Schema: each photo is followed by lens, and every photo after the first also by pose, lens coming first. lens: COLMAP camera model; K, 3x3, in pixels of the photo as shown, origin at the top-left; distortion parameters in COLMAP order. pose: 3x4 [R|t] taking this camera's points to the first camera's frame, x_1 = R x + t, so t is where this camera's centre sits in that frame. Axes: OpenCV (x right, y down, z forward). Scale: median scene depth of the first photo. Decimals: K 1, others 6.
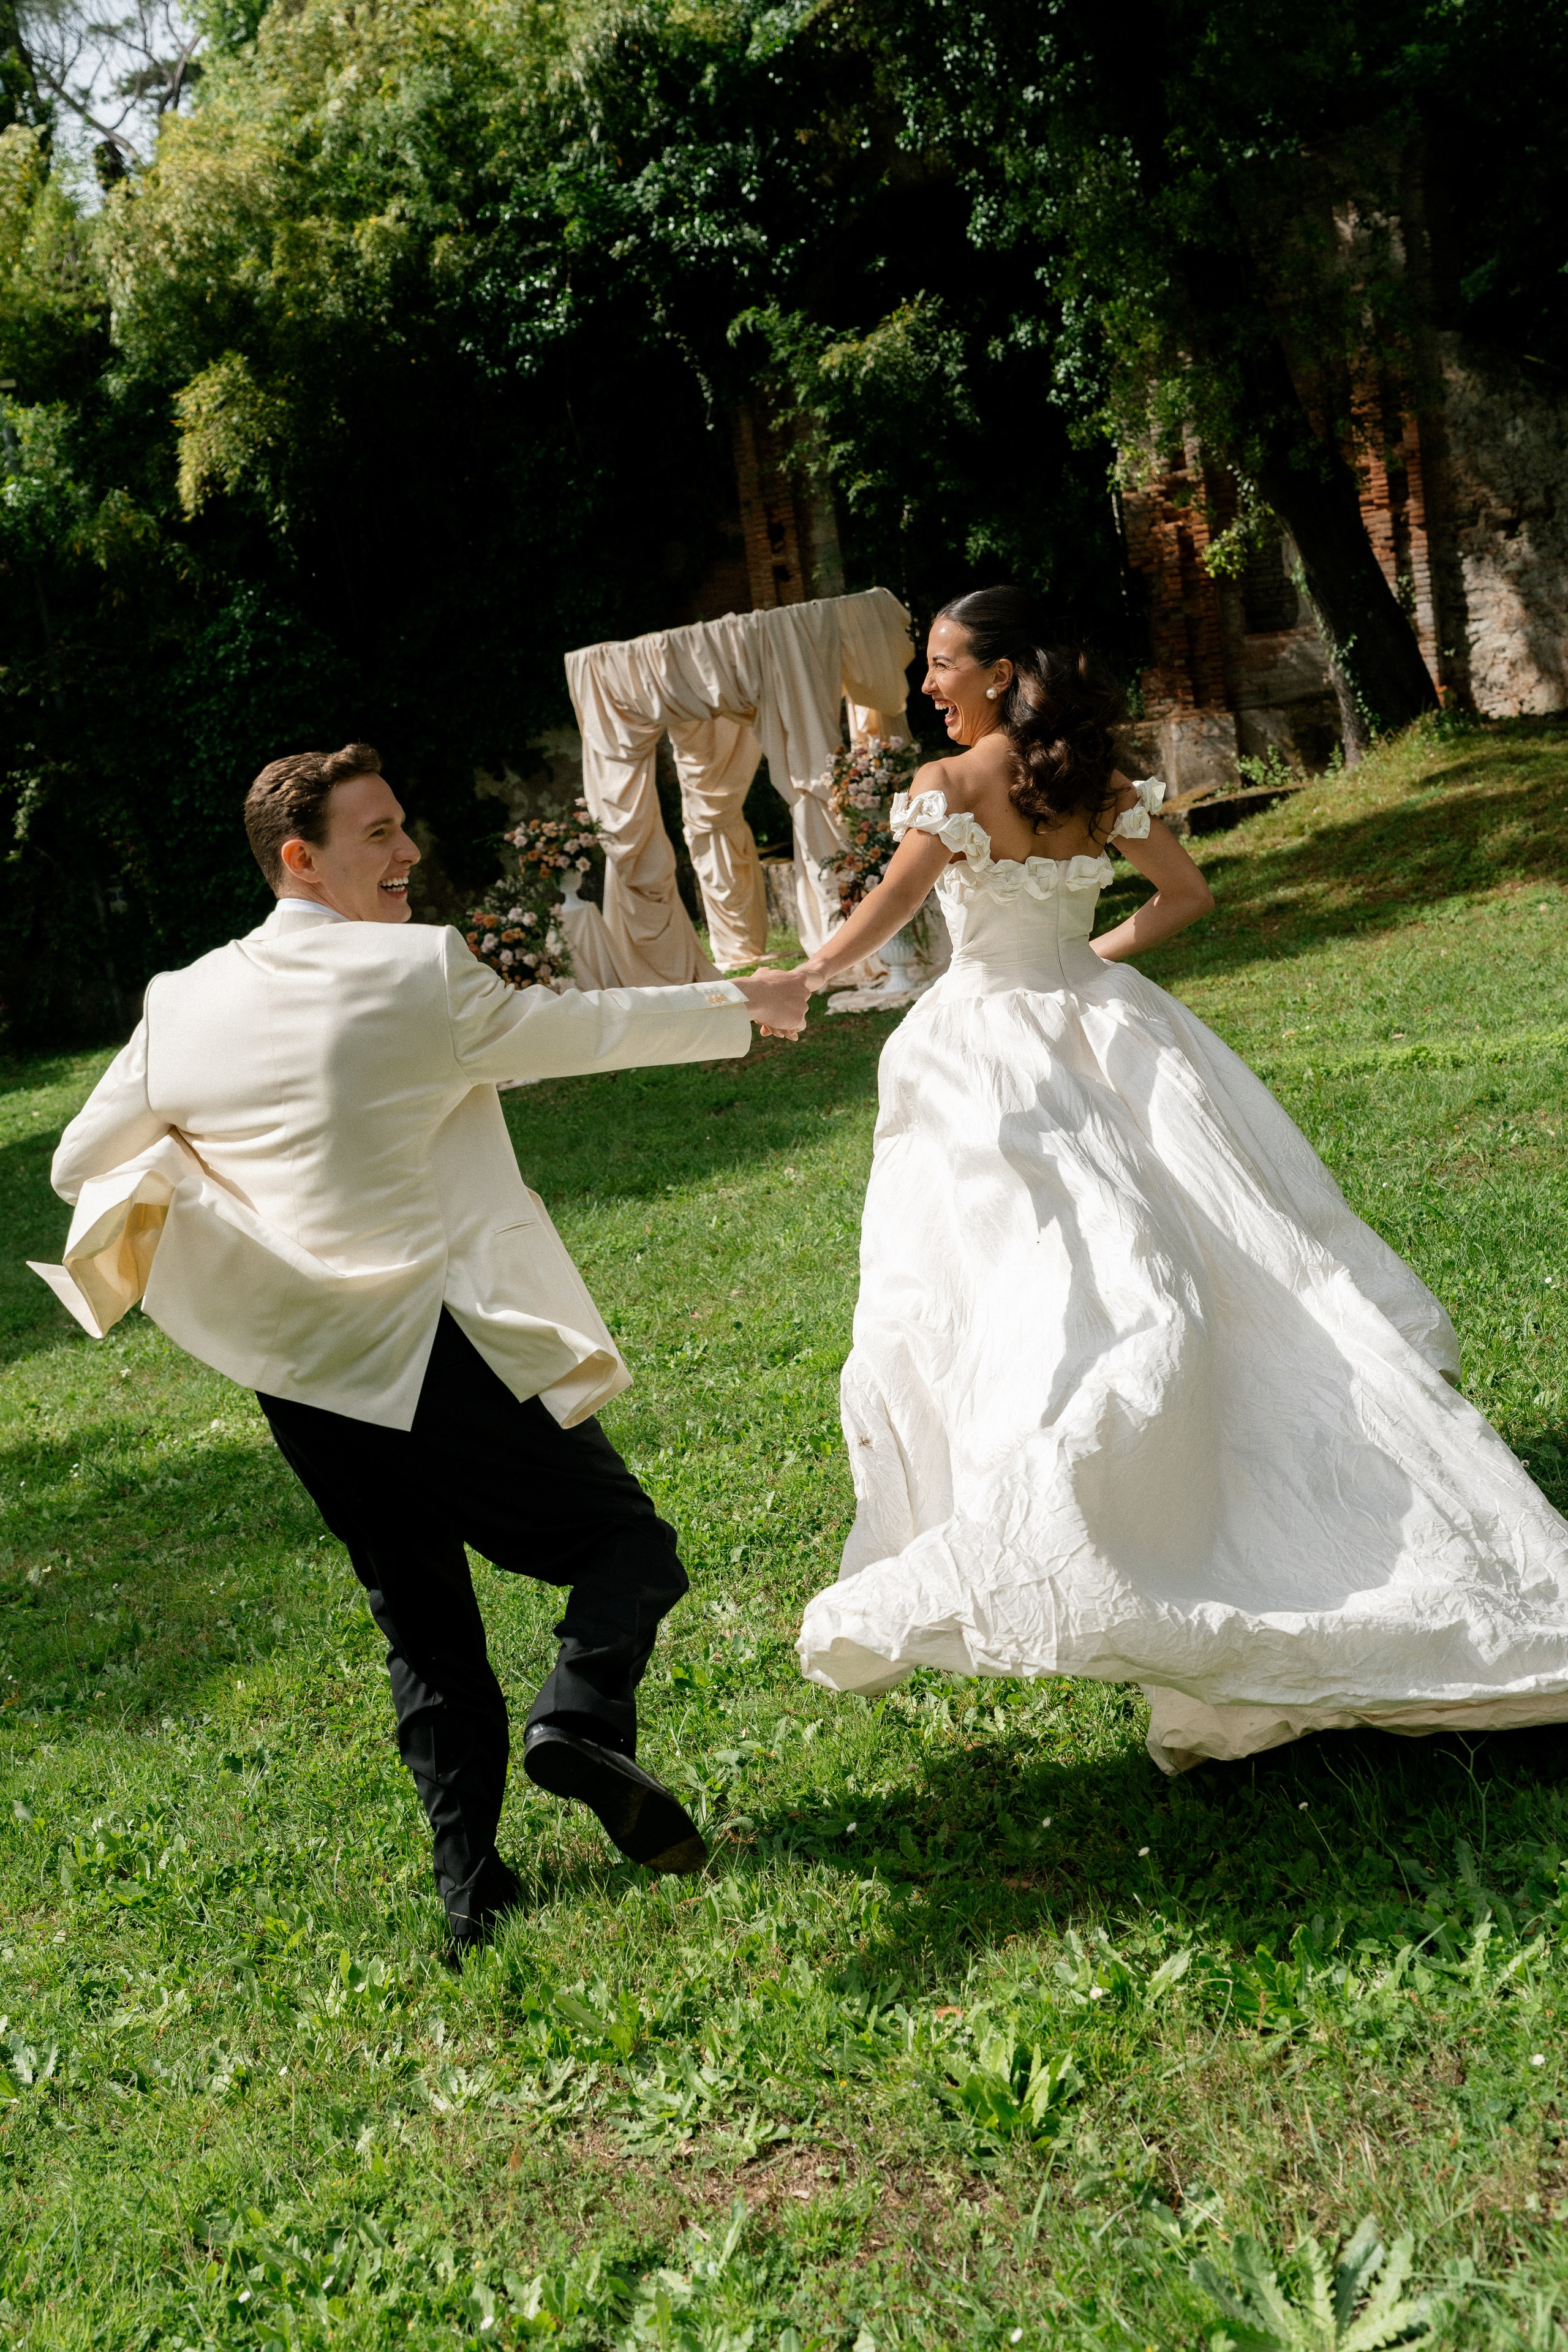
lens RADIAL K [[2465.5, 0, 766.7], [0, 2465.5, 1192.2], [0, 0, 1]] dist [0.015896, 0.000000]
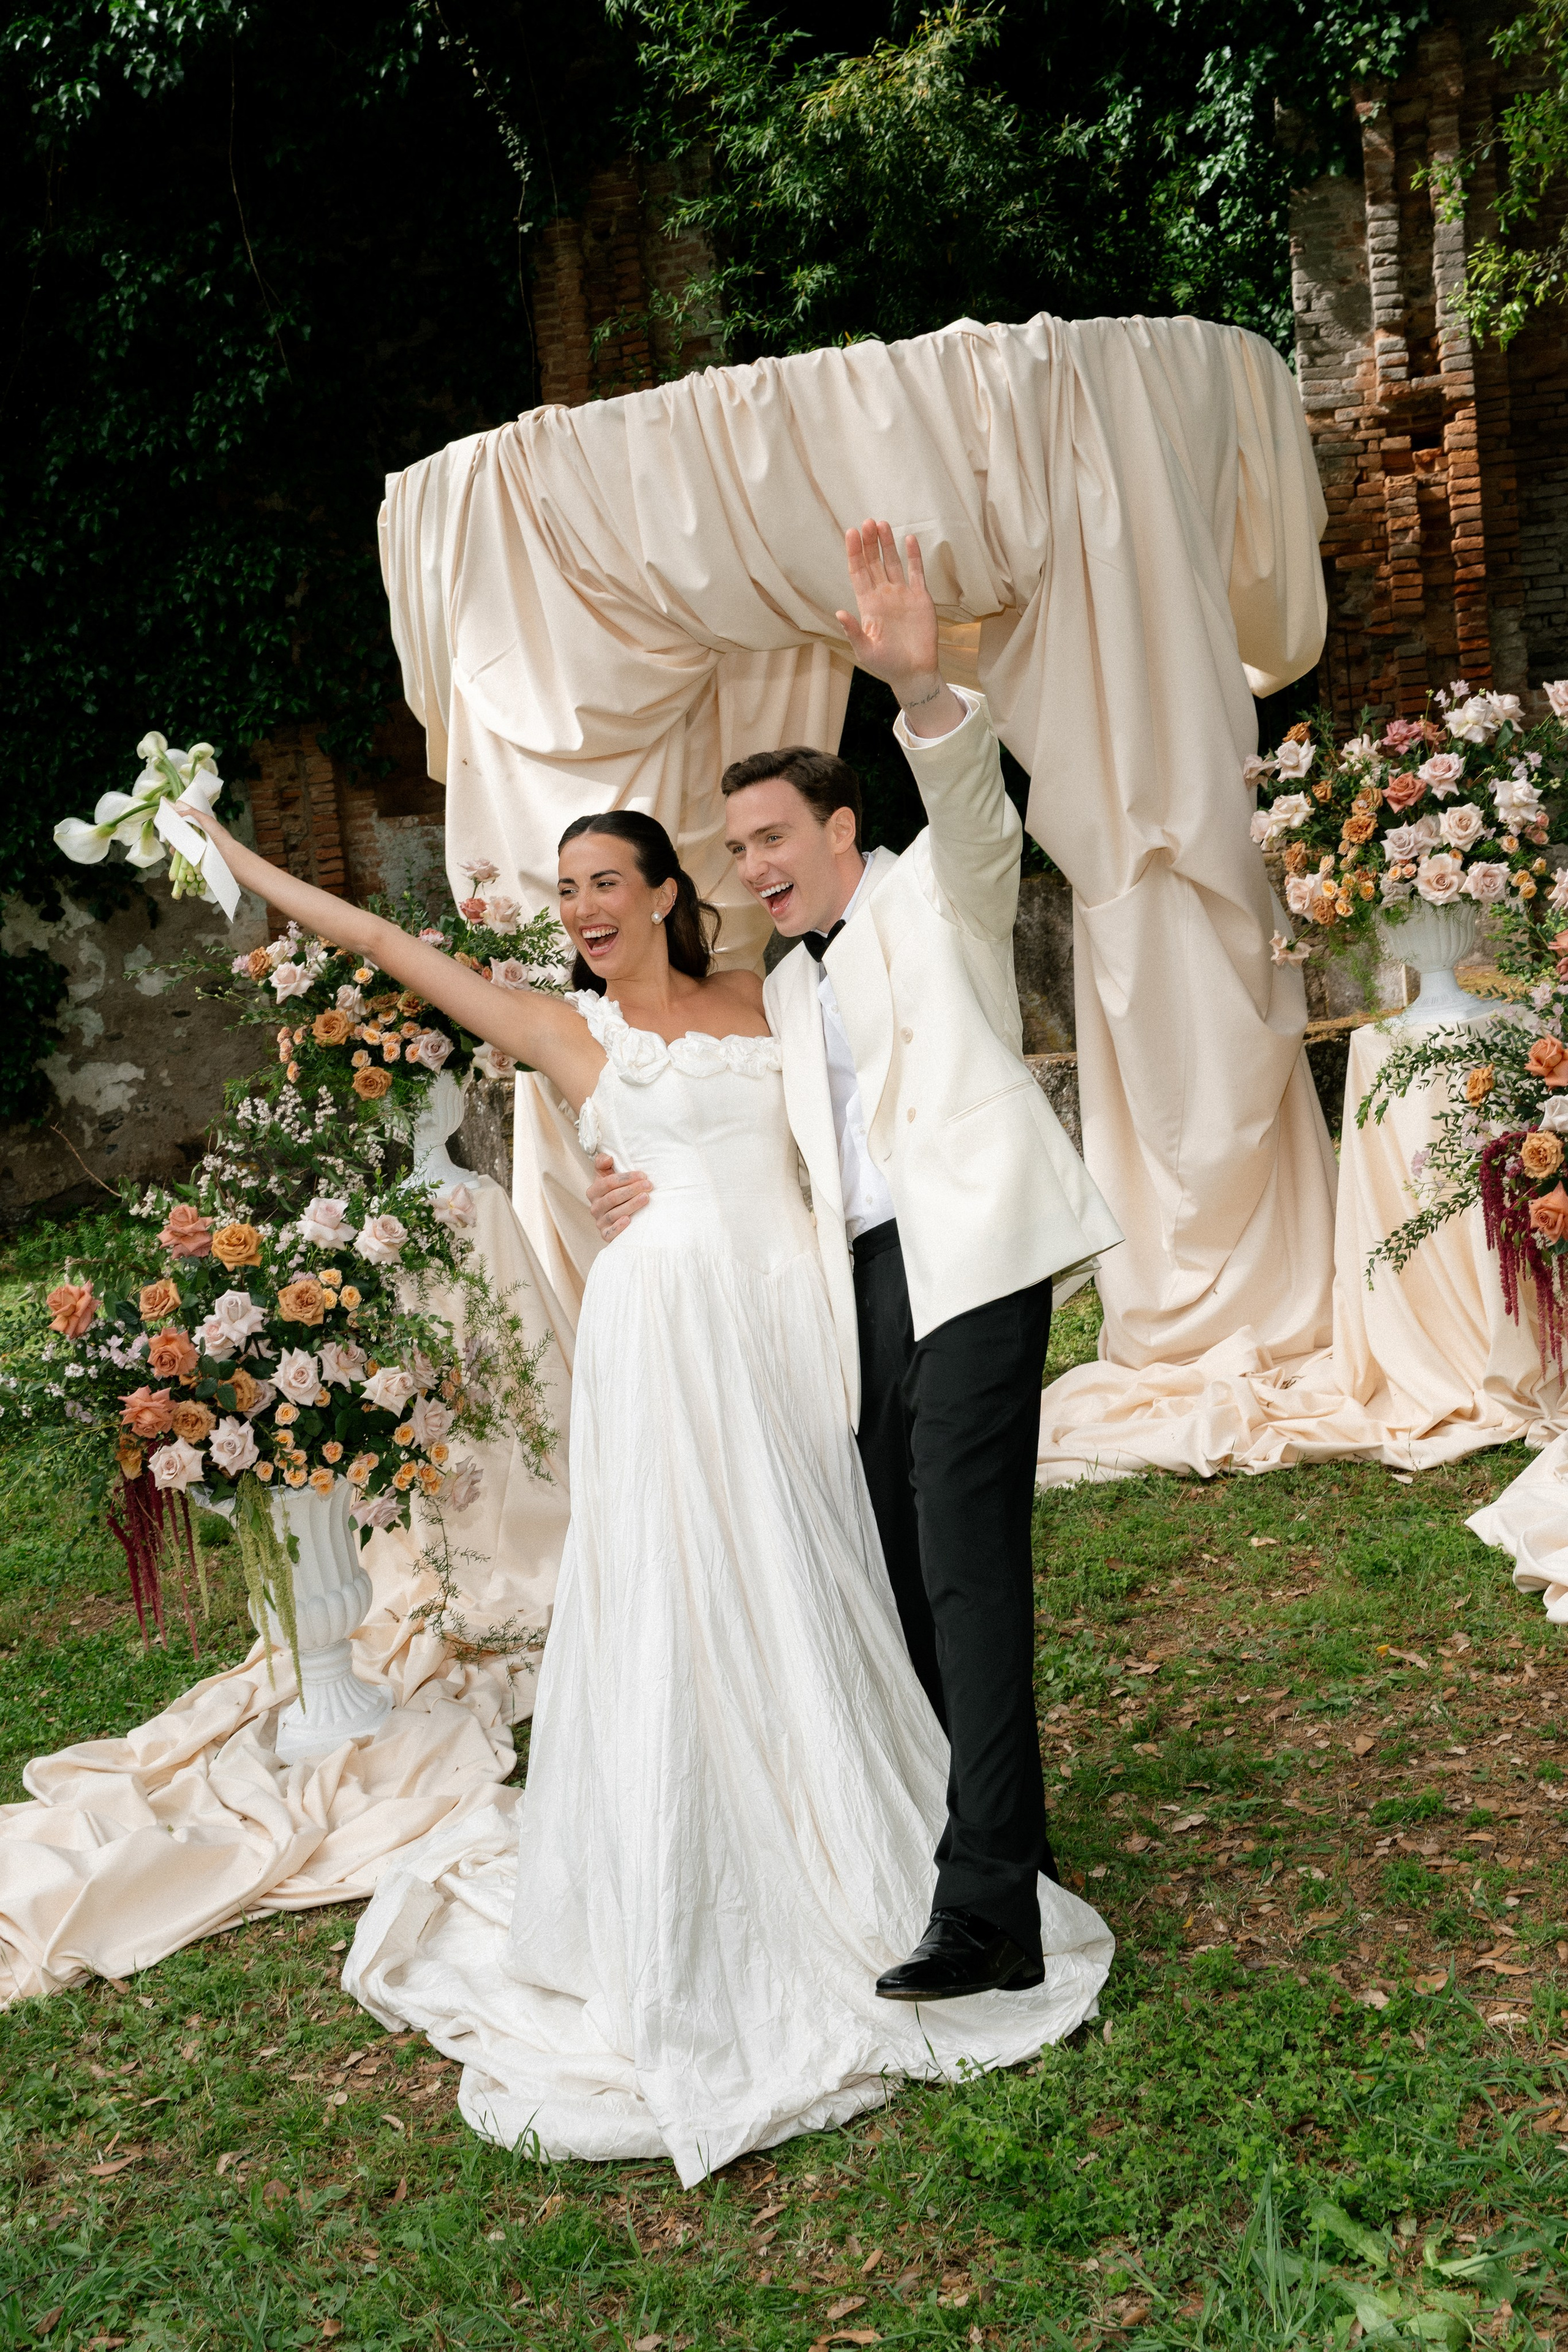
lens RADIAL K [[2465.5, 0, 802.5], [0, 2465.5, 1170.5], [0, 0, 1]] dist [0.015896, 0.000000]
pose [[0.971241, 0.014703, 0.237644, -0.110575], [0.012105, 0.993752, -0.110956, -0.082618], [-0.237791, 0.110642, 0.964994, 0.682712]]
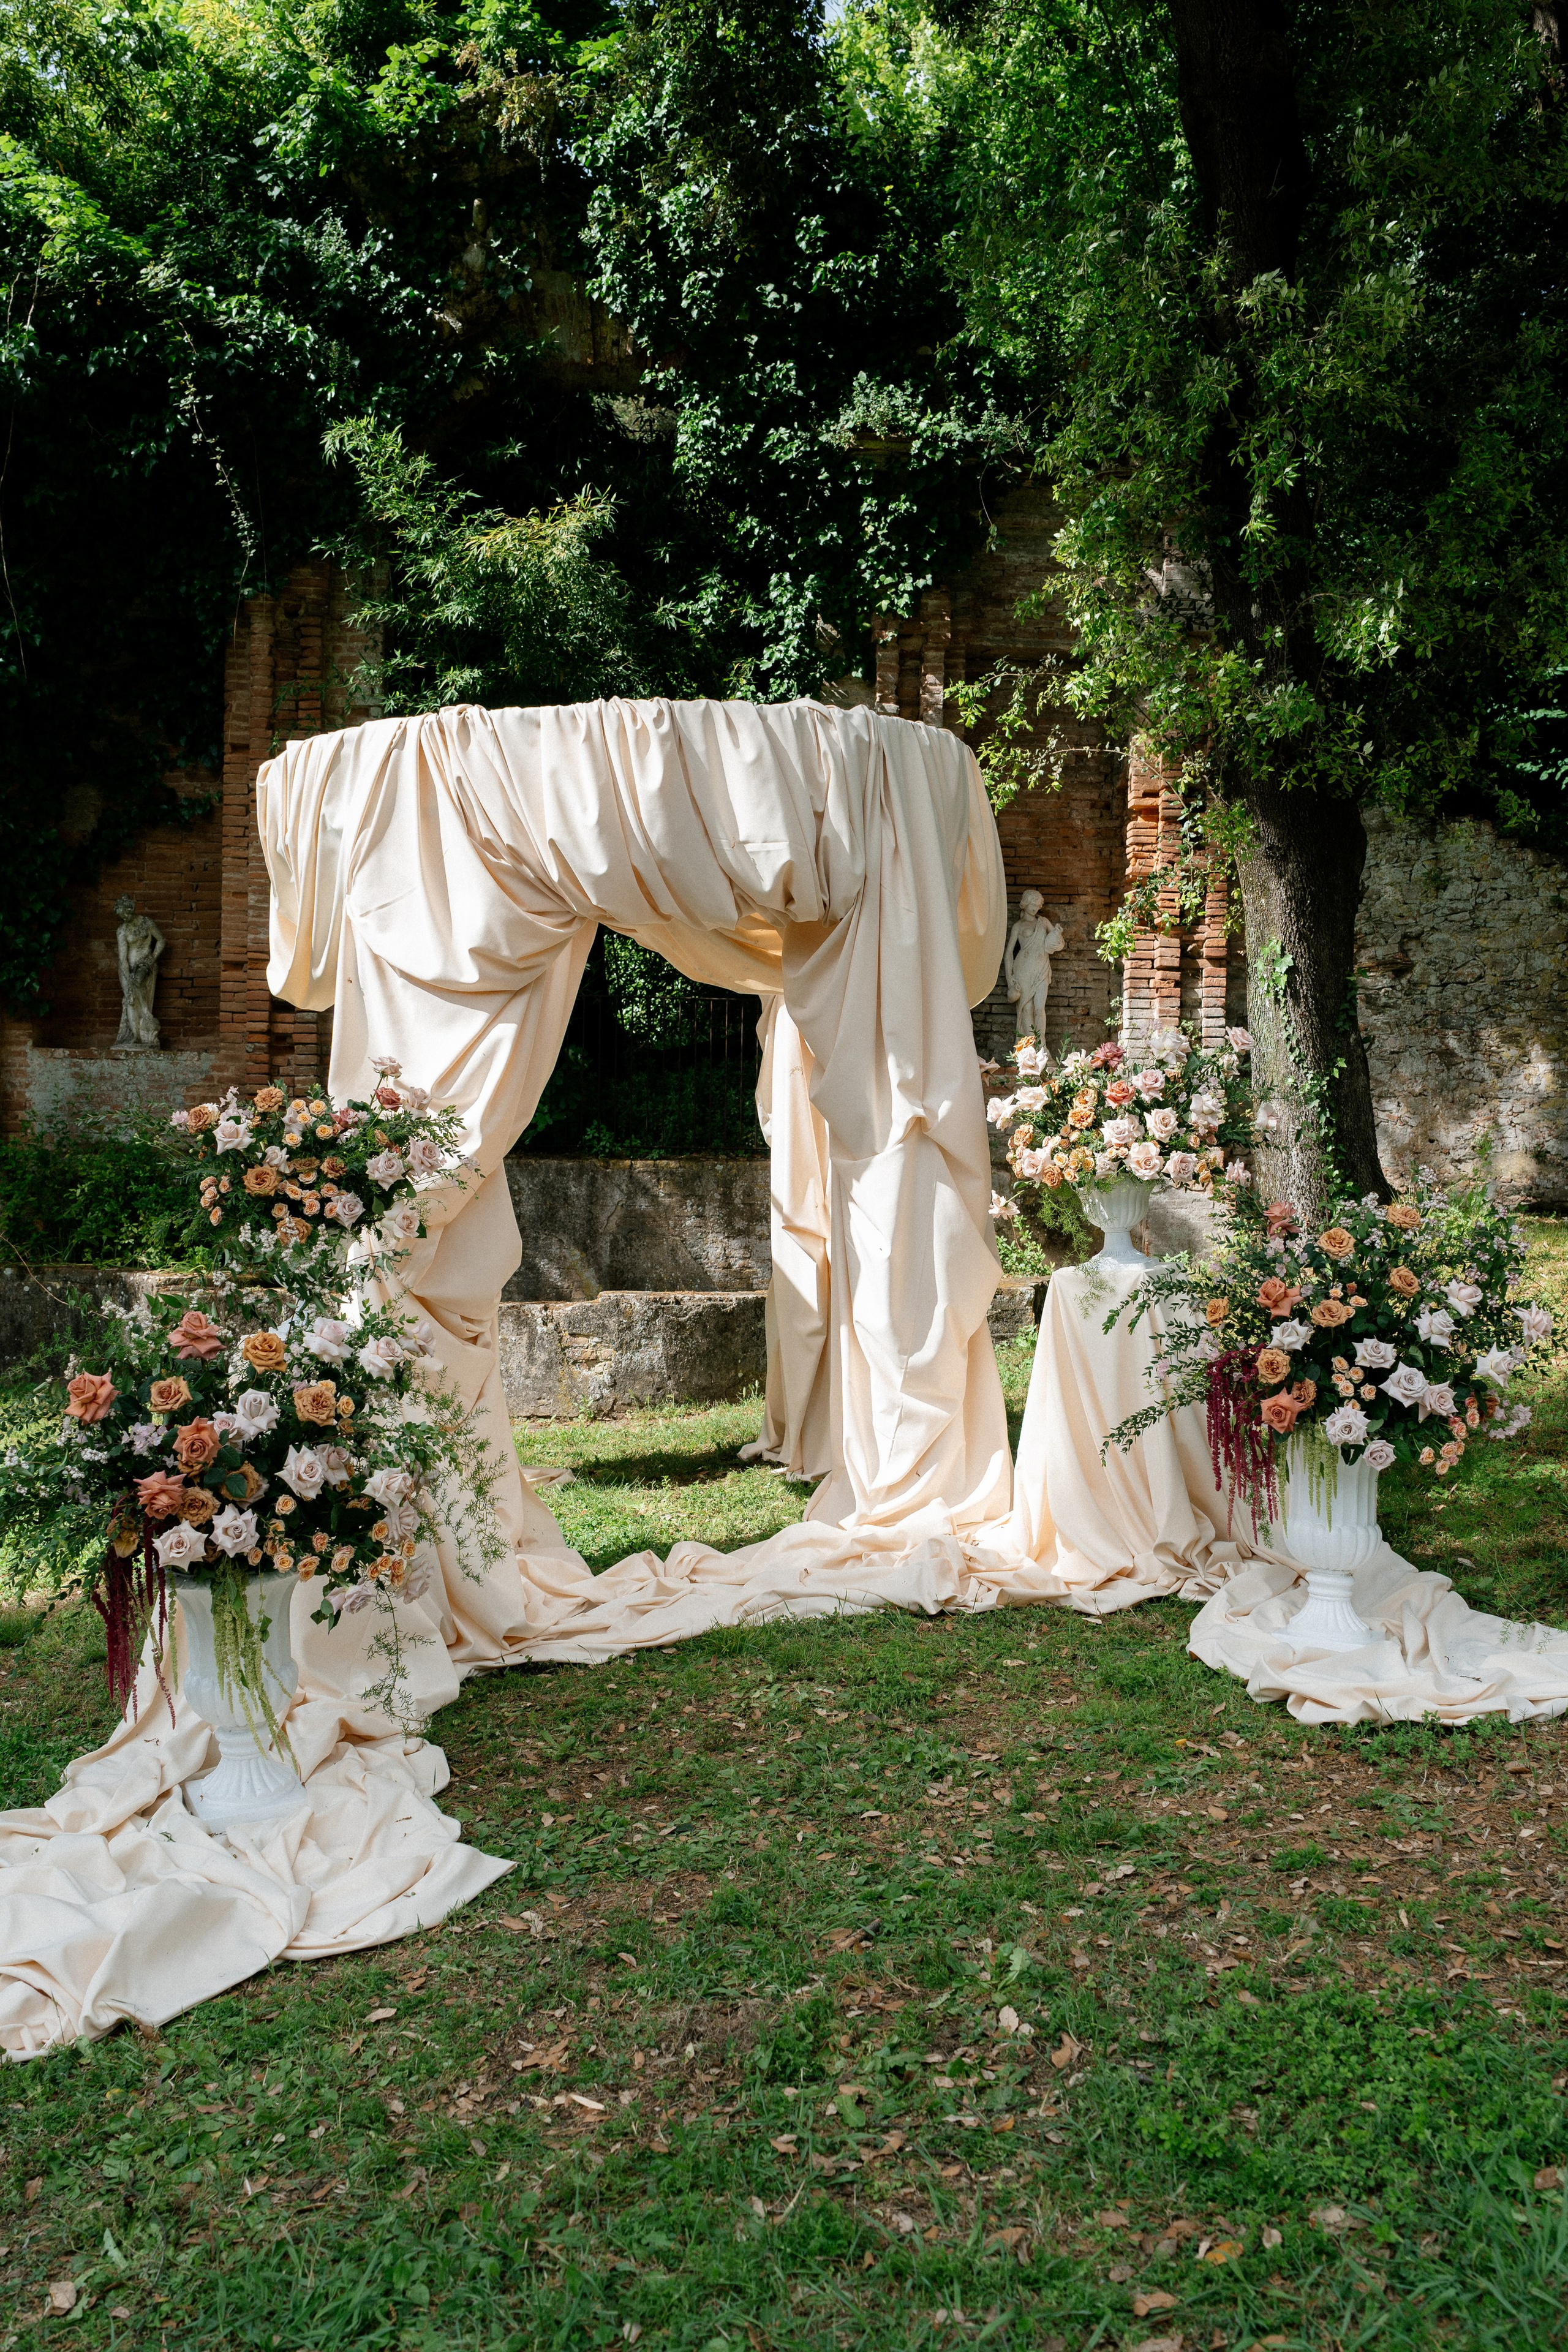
lens RADIAL K [[1926.3, 0, 774.6], [0, 1926.3, 1179.5], [0, 0, 1]] dist [0.002174, -0.002332]
pose [[0.849733, 0.148798, 0.505779, -0.173562], [-0.027373, 0.970503, -0.239530, -0.070857], [-0.526502, 0.189692, 0.828742, 0.724574]]
